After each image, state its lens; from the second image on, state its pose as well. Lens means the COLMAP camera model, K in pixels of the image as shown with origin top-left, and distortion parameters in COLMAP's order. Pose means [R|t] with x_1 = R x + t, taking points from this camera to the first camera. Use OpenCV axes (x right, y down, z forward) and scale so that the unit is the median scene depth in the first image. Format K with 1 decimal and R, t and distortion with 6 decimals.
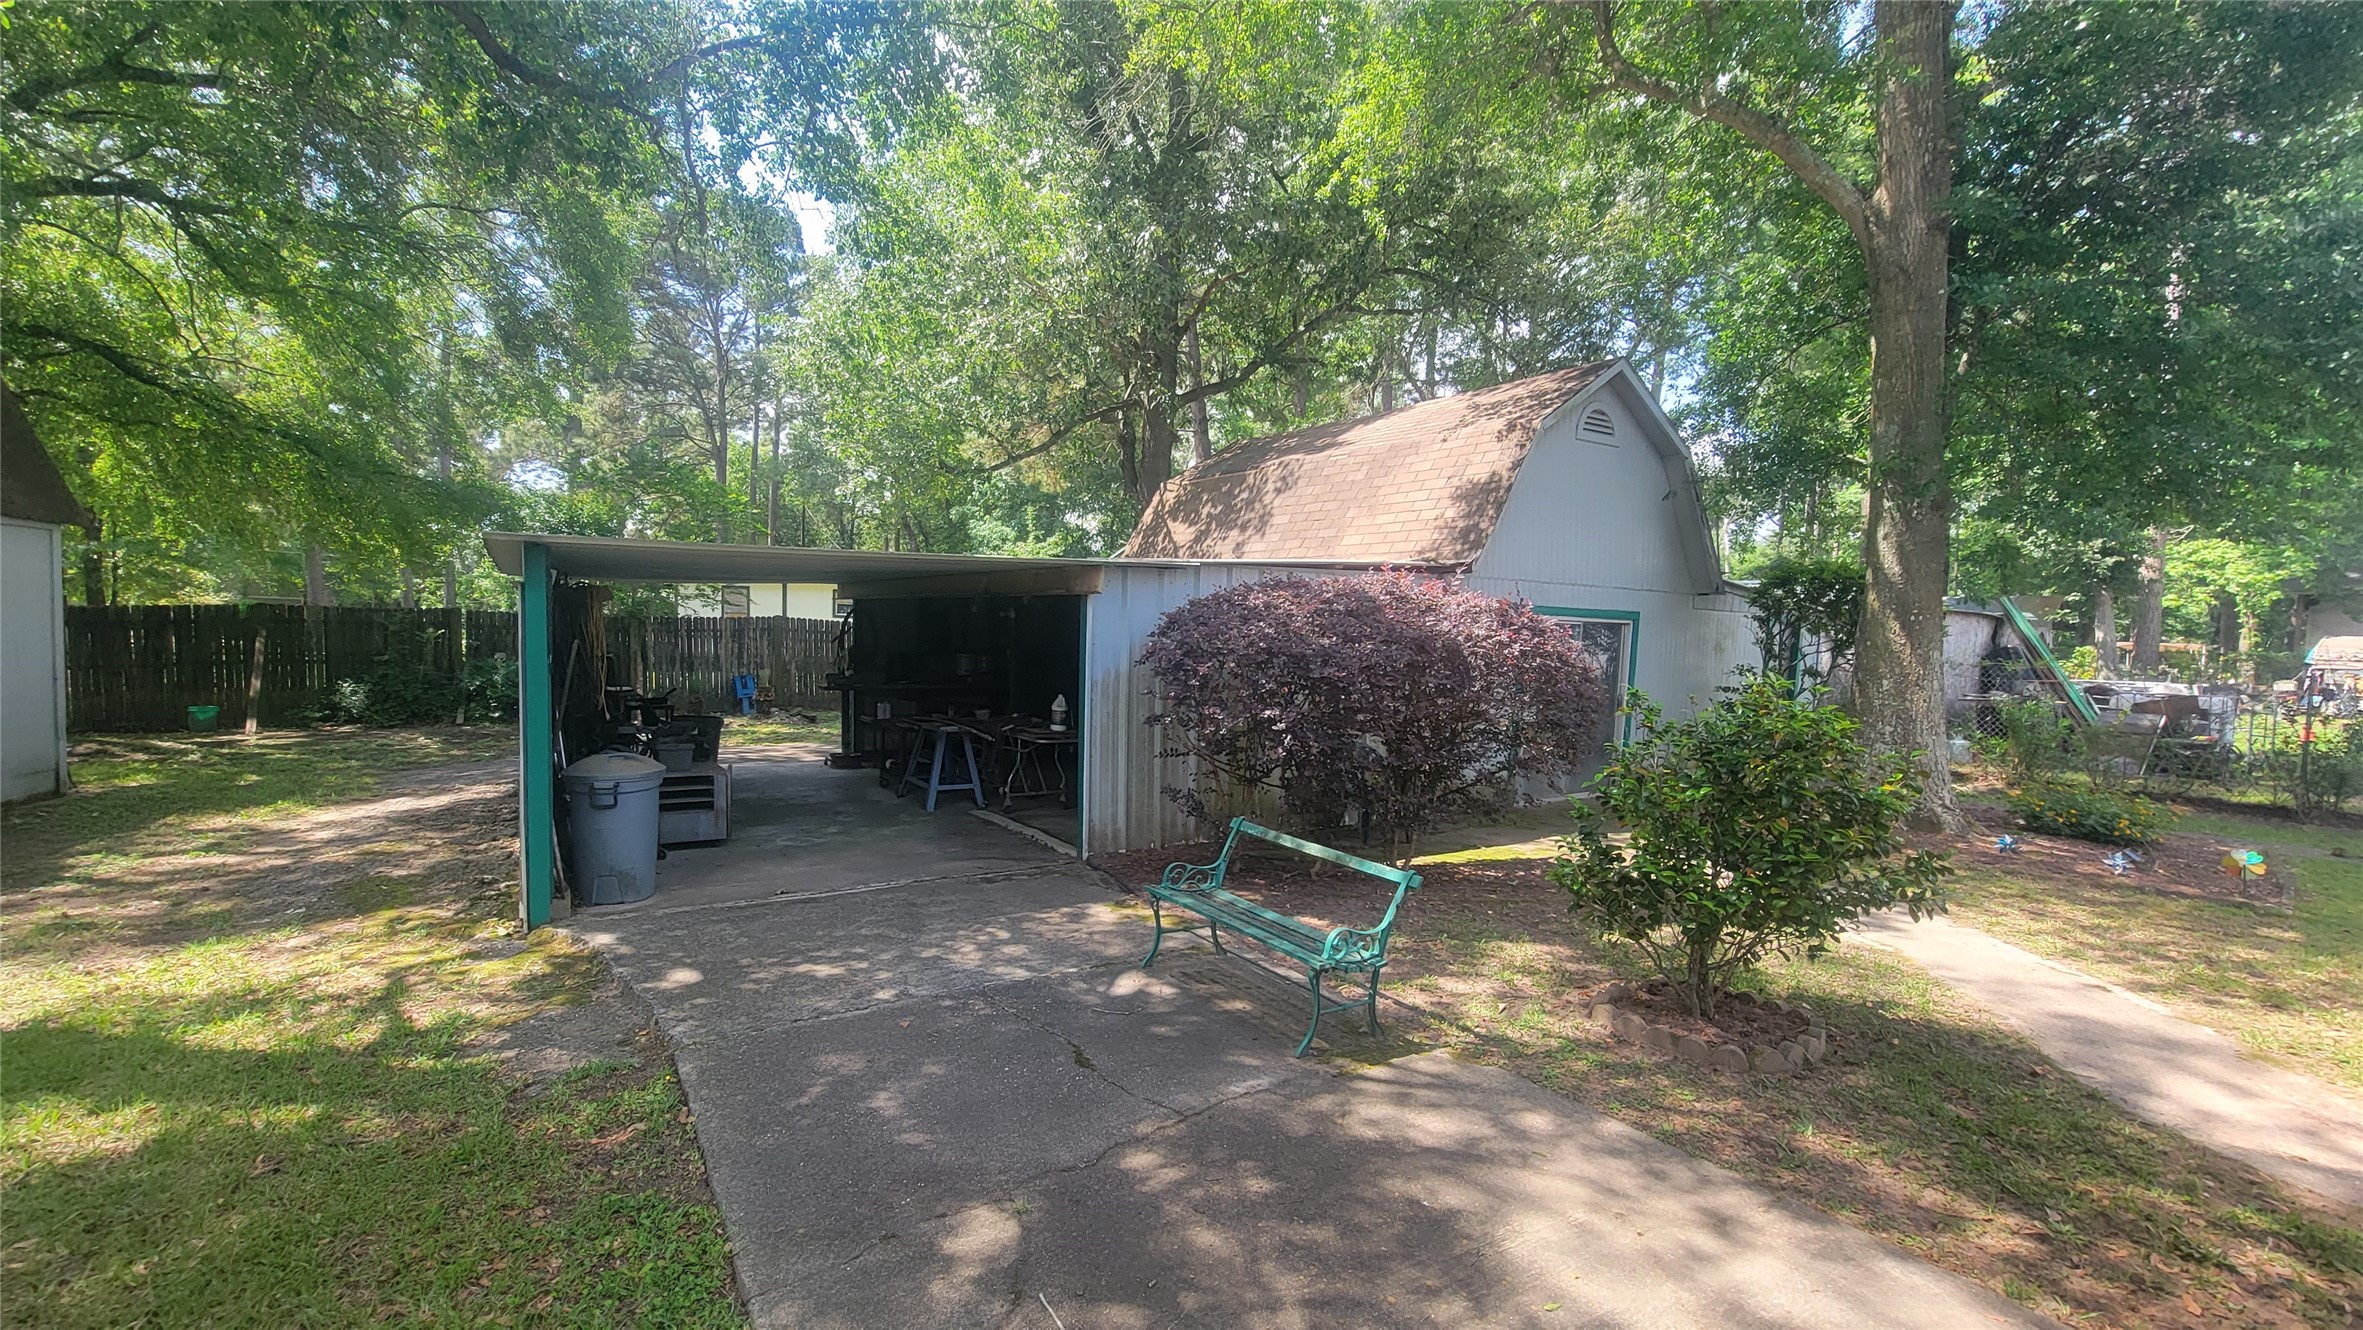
lens RADIAL K [[975.1, 0, 1165.7], [0, 975.1, 671.3], [0, 0, 1]] dist [-0.002226, 0.000207]
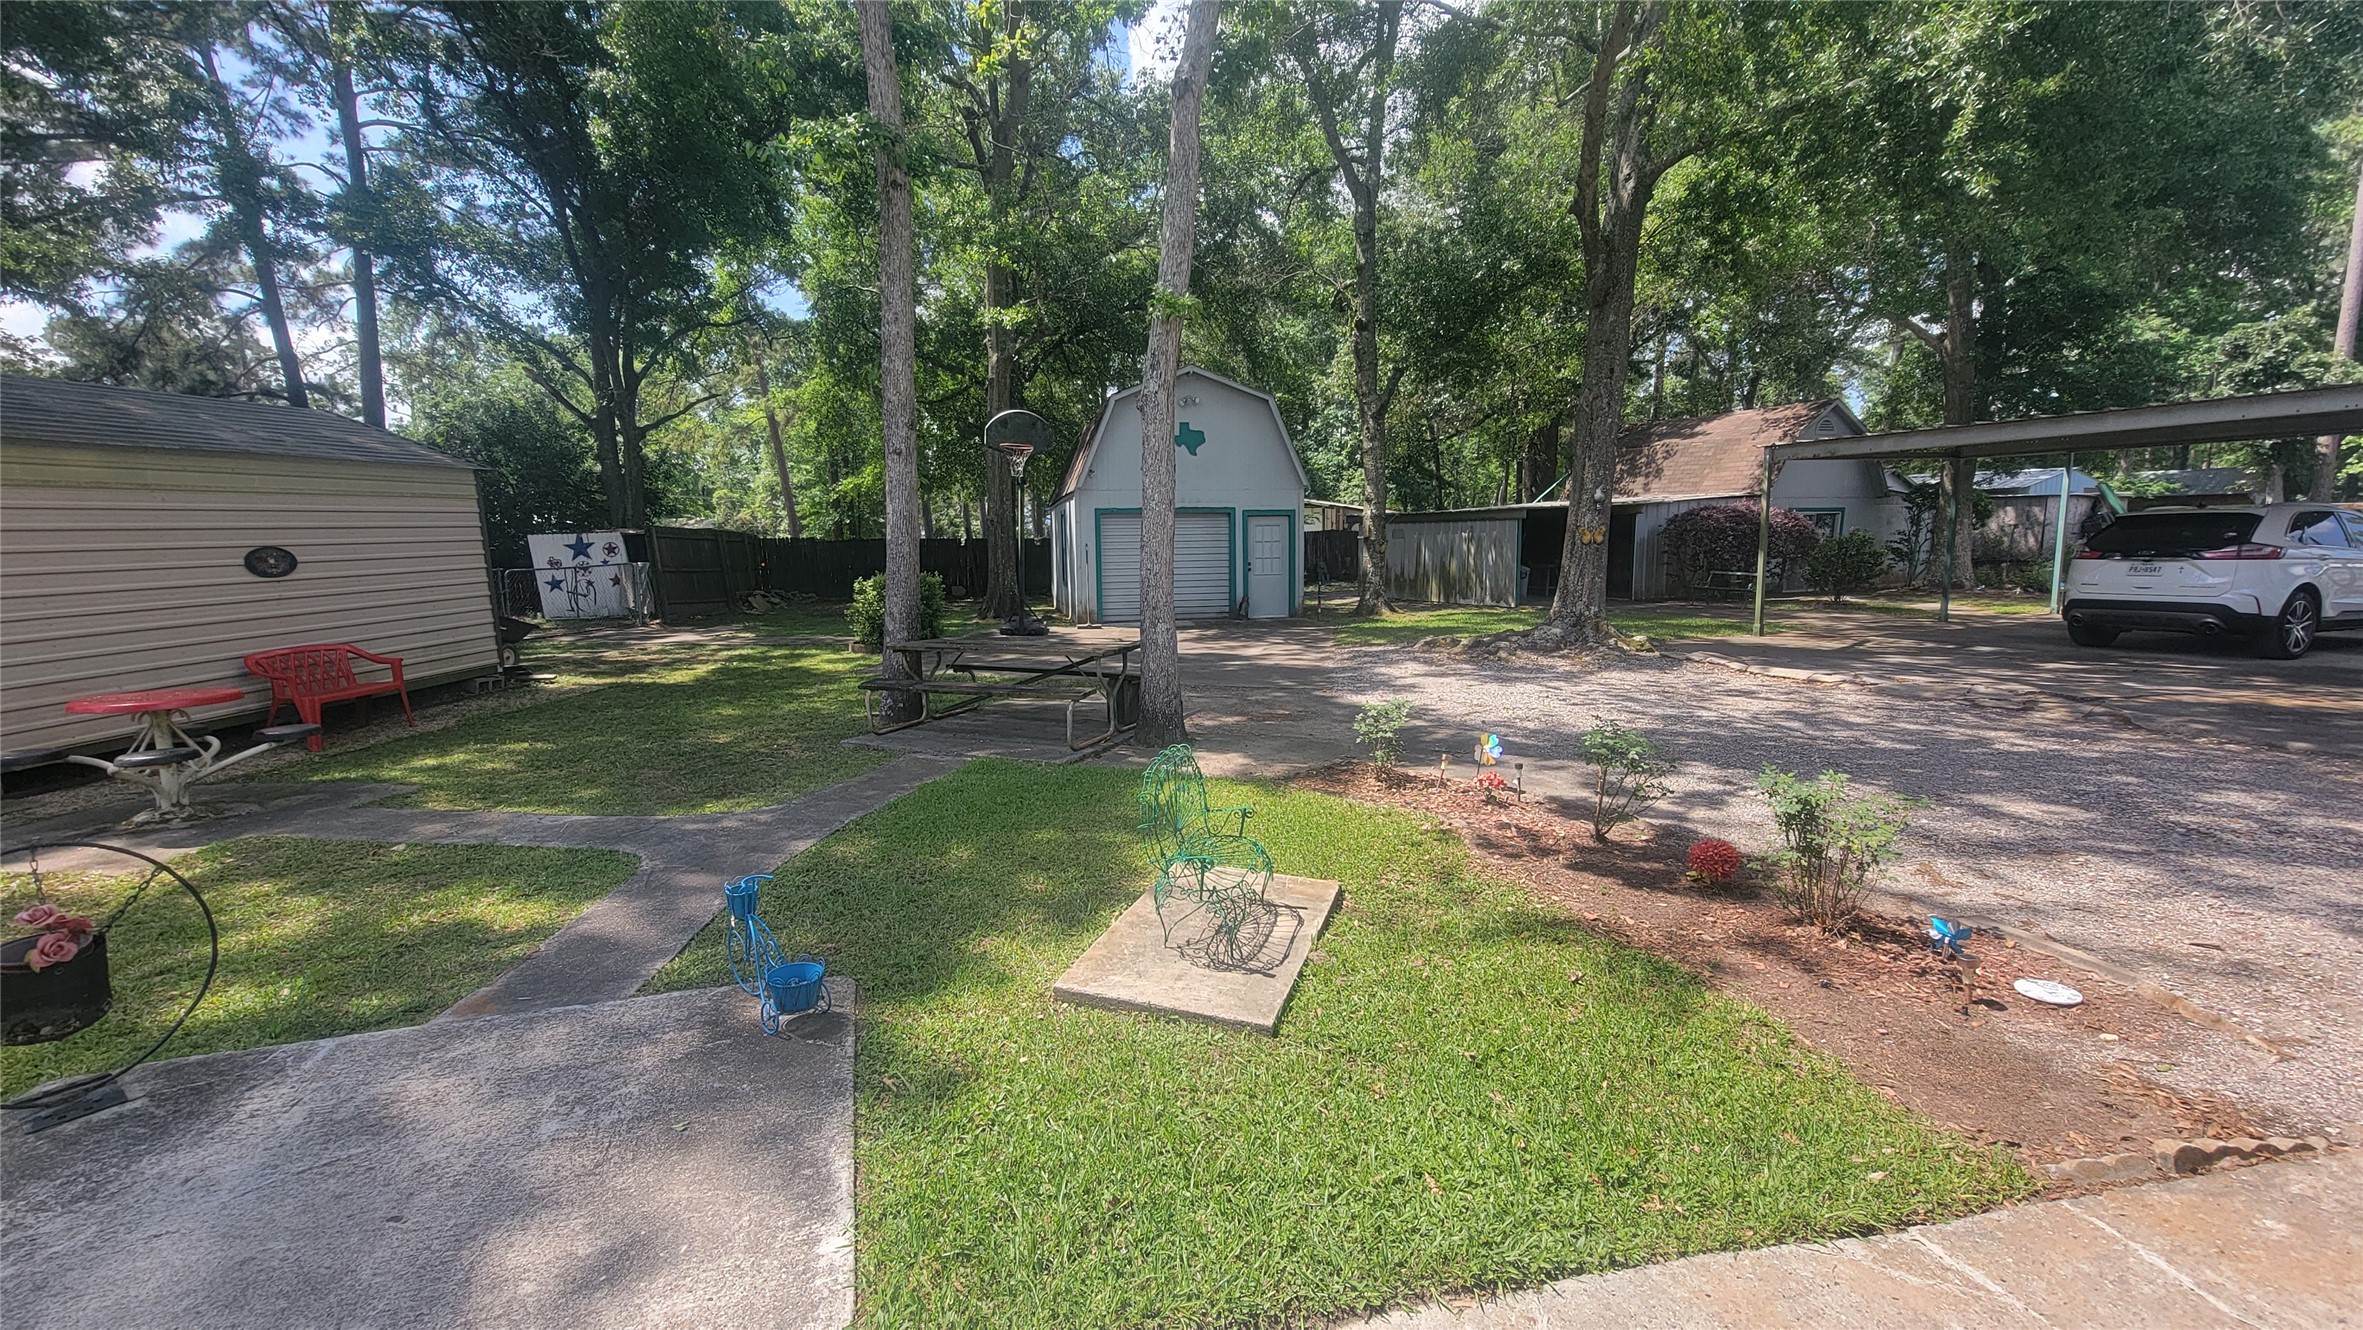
lens RADIAL K [[975.1, 0, 1165.7], [0, 975.1, 671.3], [0, 0, 1]] dist [-0.002226, 0.000207]
pose [[0.979305, -0.016100, -0.201750, -0.756249], [0.034638, 0.995457, 0.088694, 0.077927], [0.199405, -0.093846, 0.975413, -1.932661]]
